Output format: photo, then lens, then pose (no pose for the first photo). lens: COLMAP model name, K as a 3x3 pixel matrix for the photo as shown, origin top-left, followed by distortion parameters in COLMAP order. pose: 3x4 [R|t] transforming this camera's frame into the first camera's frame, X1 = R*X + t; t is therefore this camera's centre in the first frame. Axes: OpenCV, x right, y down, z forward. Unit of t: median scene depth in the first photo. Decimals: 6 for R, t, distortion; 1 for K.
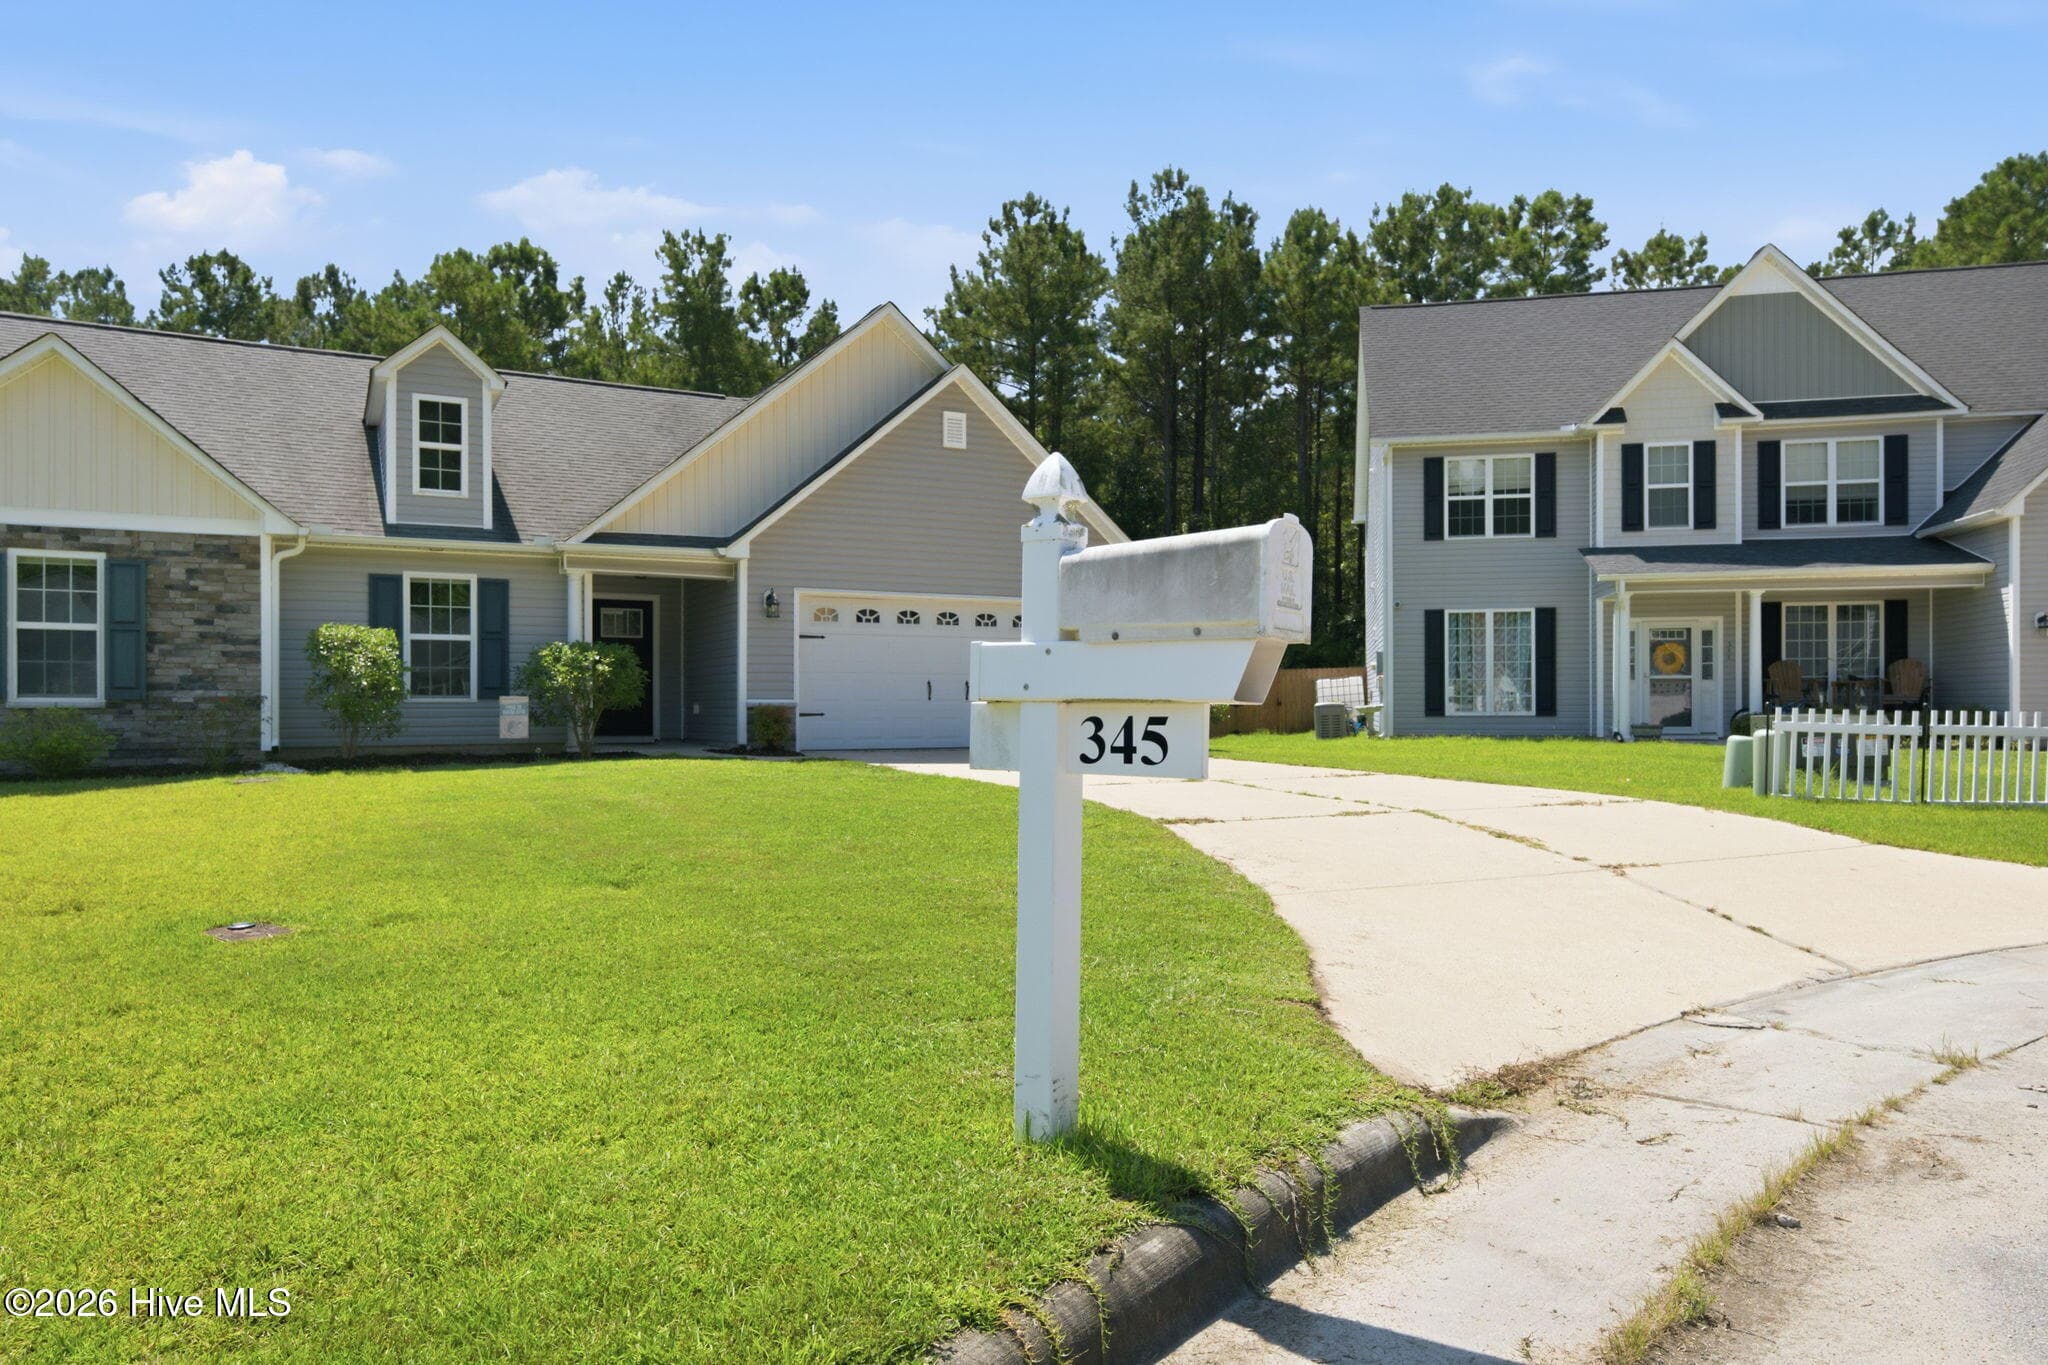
lens RADIAL K [[1338.8, 0, 1031.5], [0, 1338.8, 695.9], [0, 0, 1]] dist [0.012430, 0.001841]
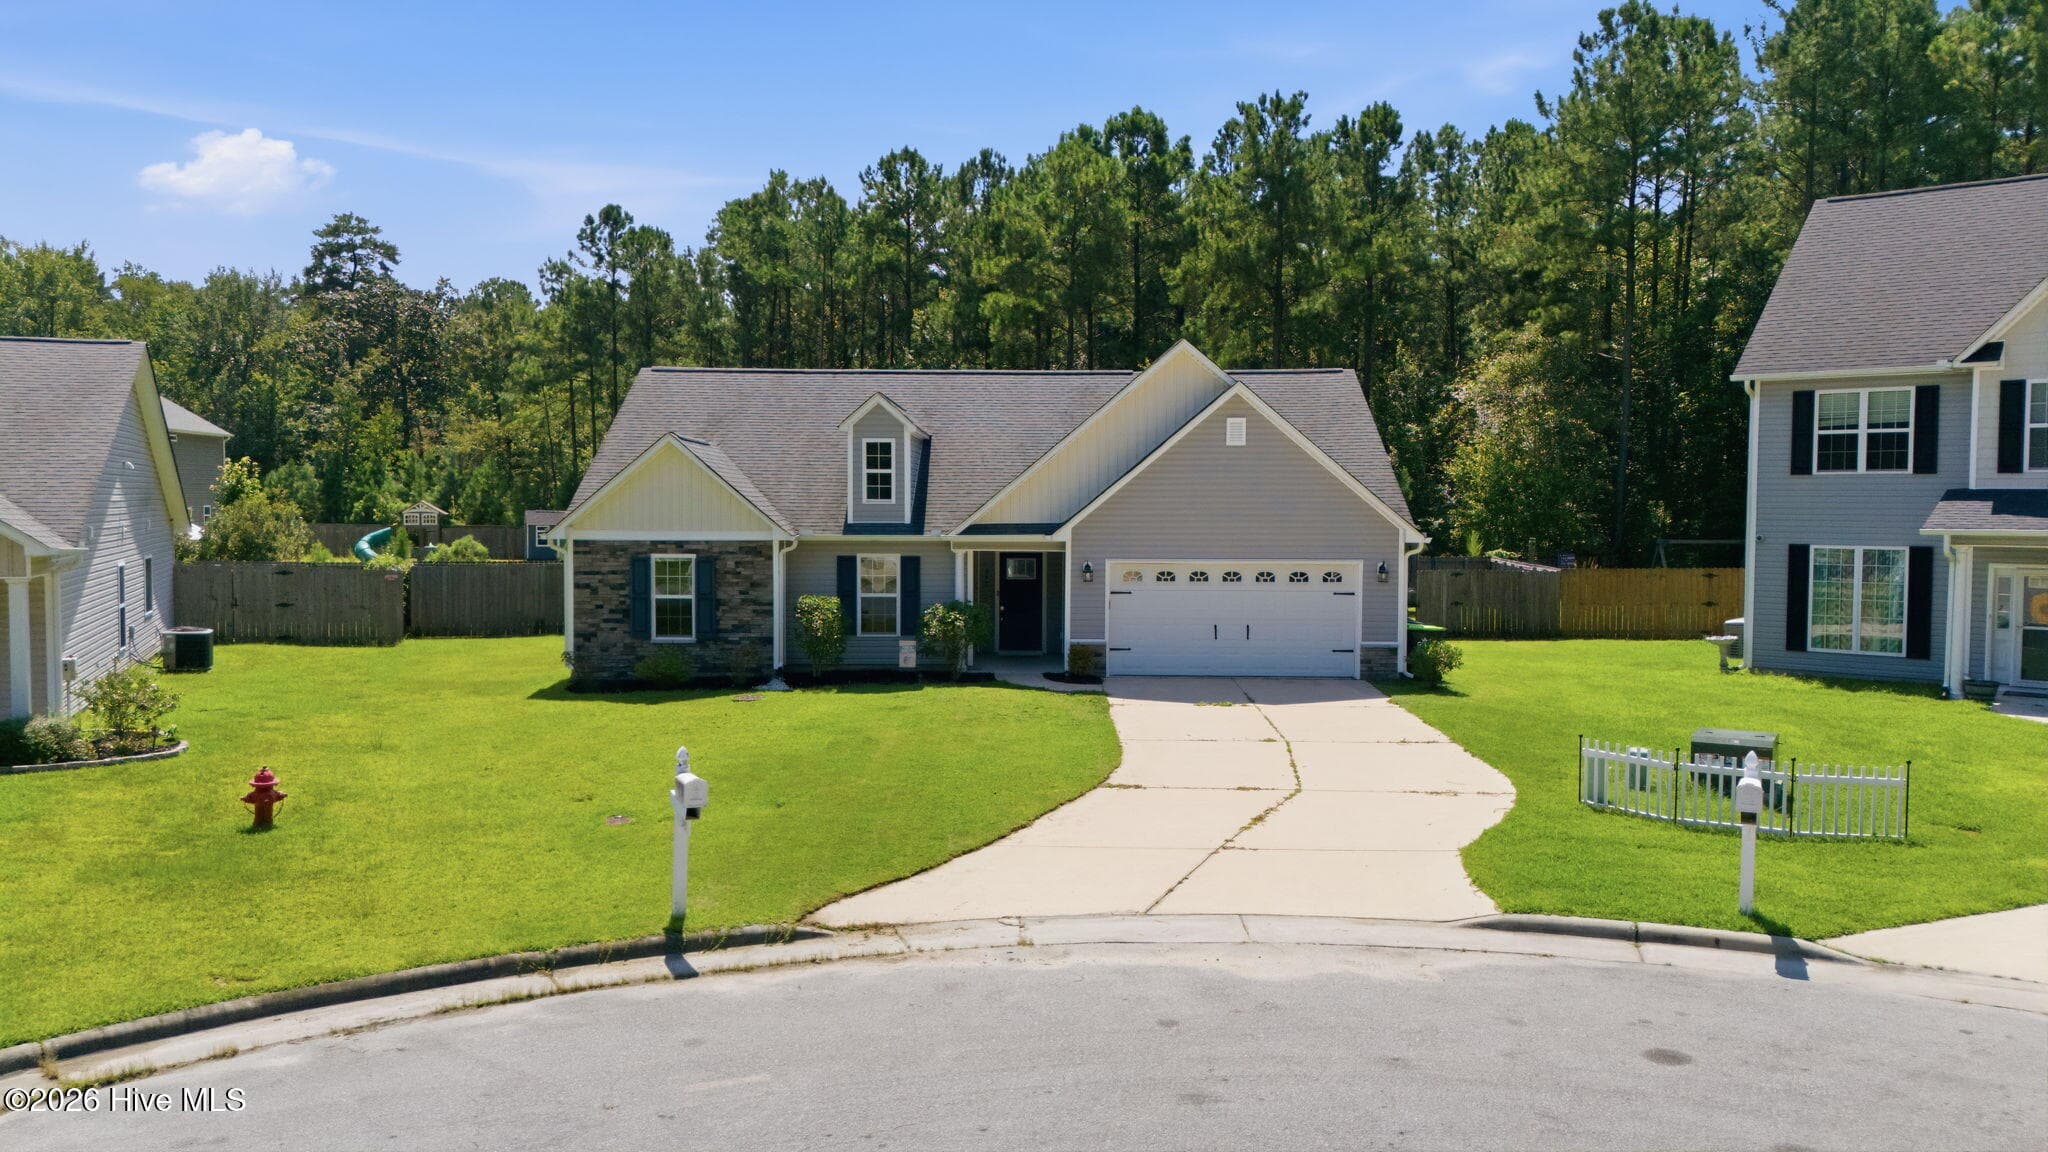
lens RADIAL K [[1497.8, 0, 1024.0], [0, 1497.8, 576.0], [0, 0, 1]] dist [0.088705, -0.101964]
pose [[0.873415, 0.030905, -0.485996, 0.510072], [-0.001137, 0.998111, 0.061428, -0.160754], [0.486976, -0.053099, 0.871800, -0.397376]]
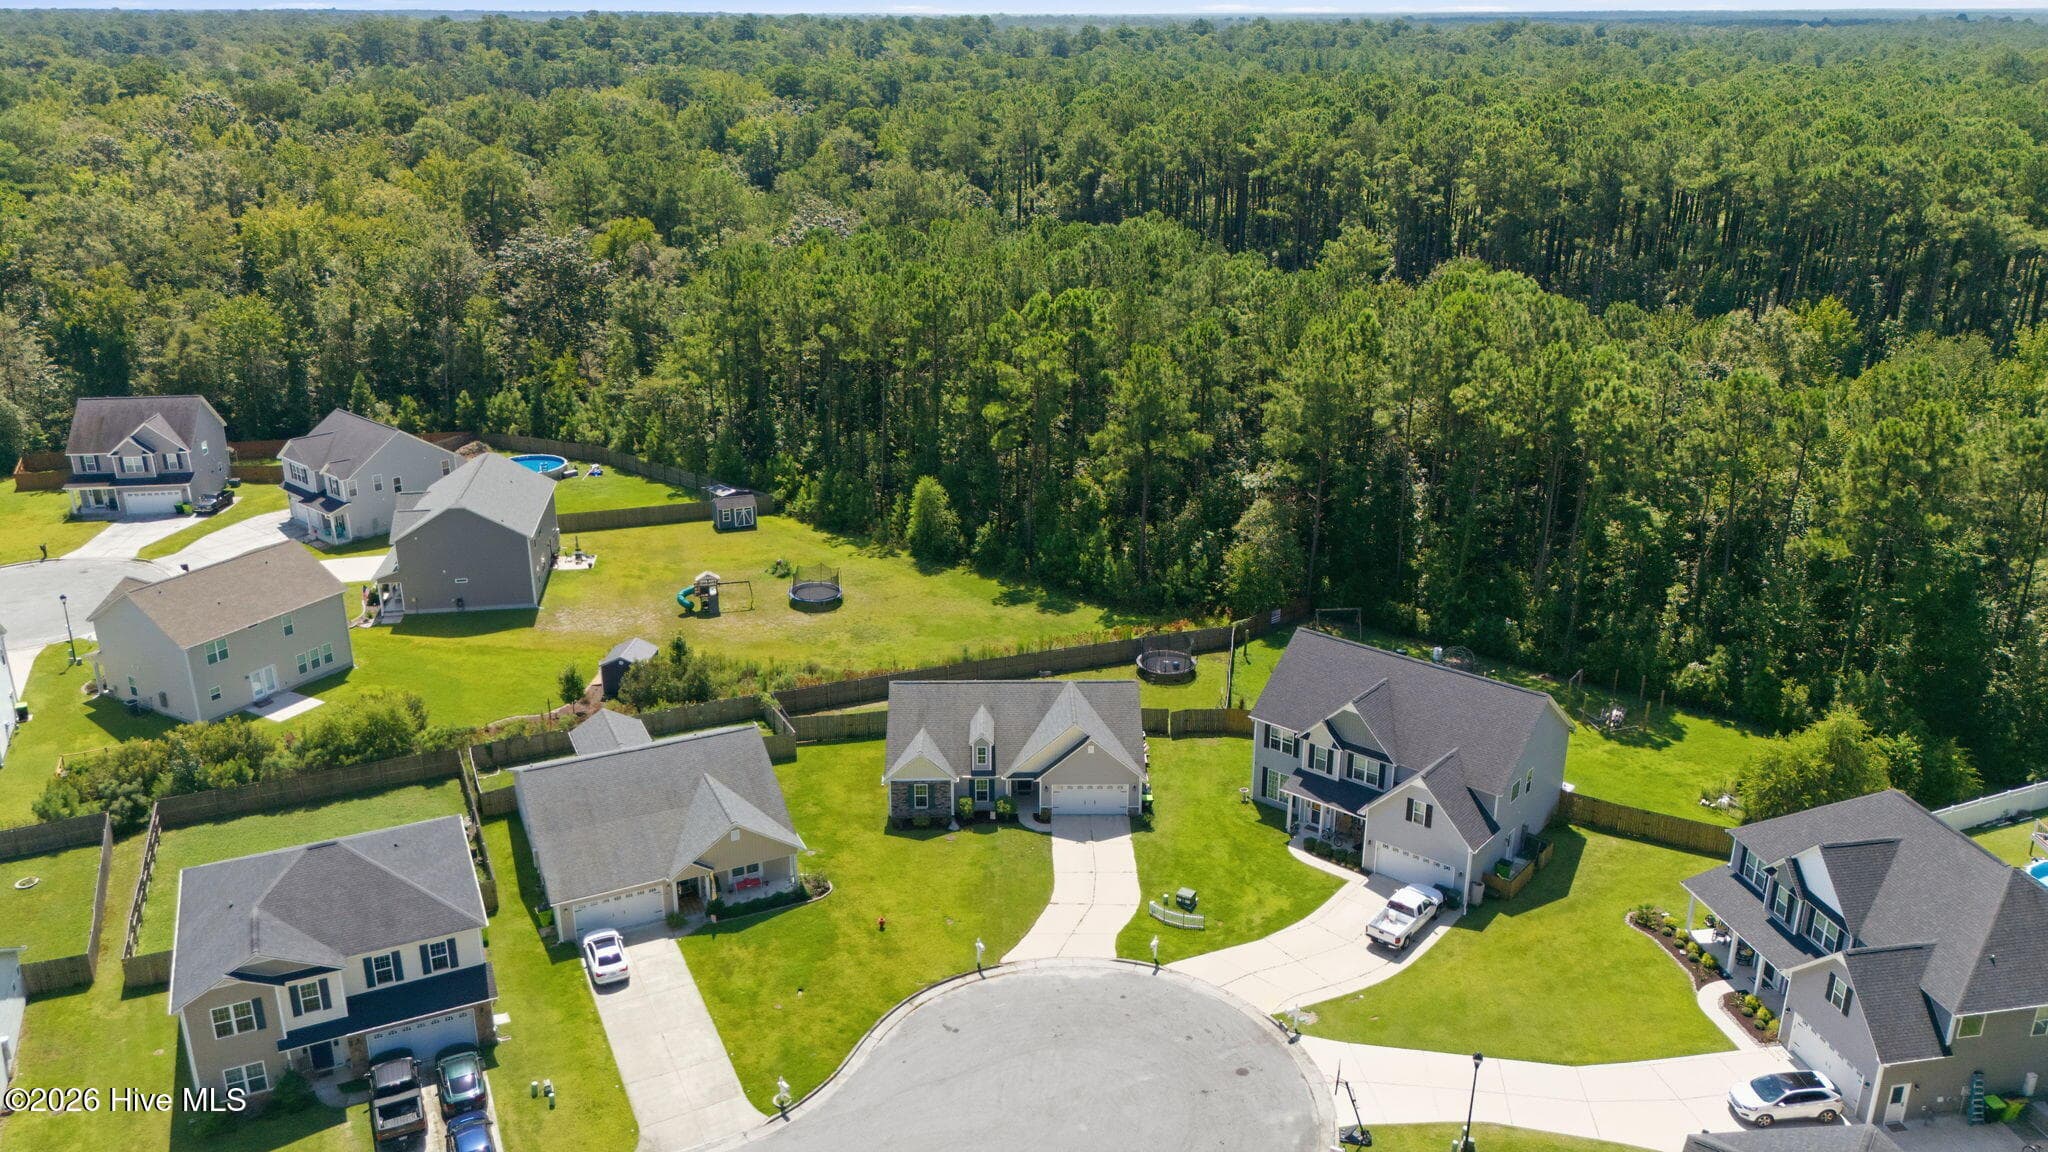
lens RADIAL K [[1538.3, 0, 1024.0], [0, 1538.3, 530.7], [0, 0, 1]] dist [0.083118, -0.082022]
pose [[0.887616, 0.152870, -0.434475, 1.927752], [-0.002927, 0.945166, 0.326576, -2.666201], [0.460575, -0.288603, 0.839392, -3.270599]]
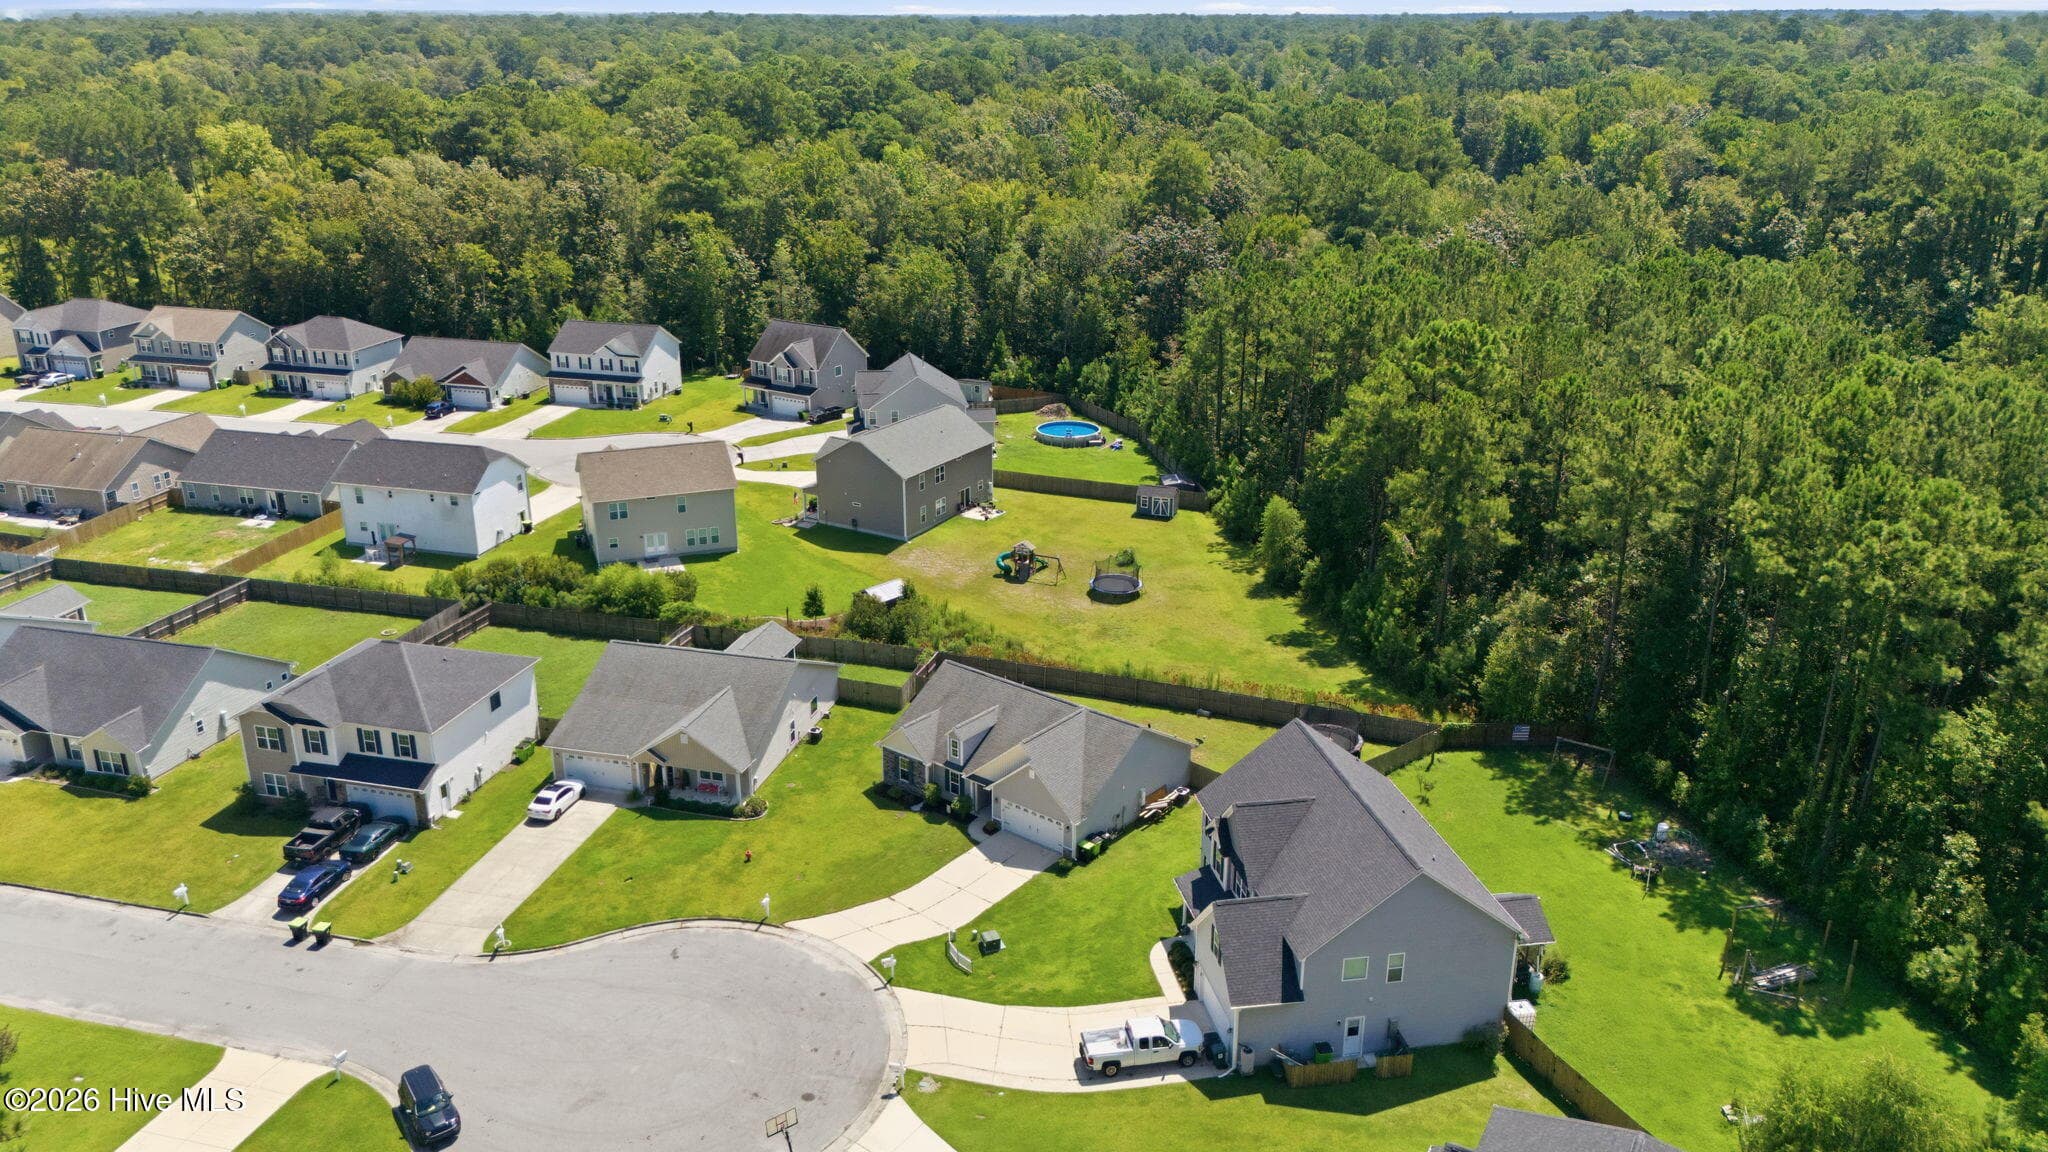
lens RADIAL K [[1538.3, 0, 1024.0], [0, 1538.3, 530.7], [0, 0, 1]] dist [0.083118, -0.082022]
pose [[0.383328, 0.297715, -0.874314, 4.166826], [0.004803, 0.945969, 0.324220, -2.642820], [0.923600, -0.128482, 0.361186, -0.688759]]
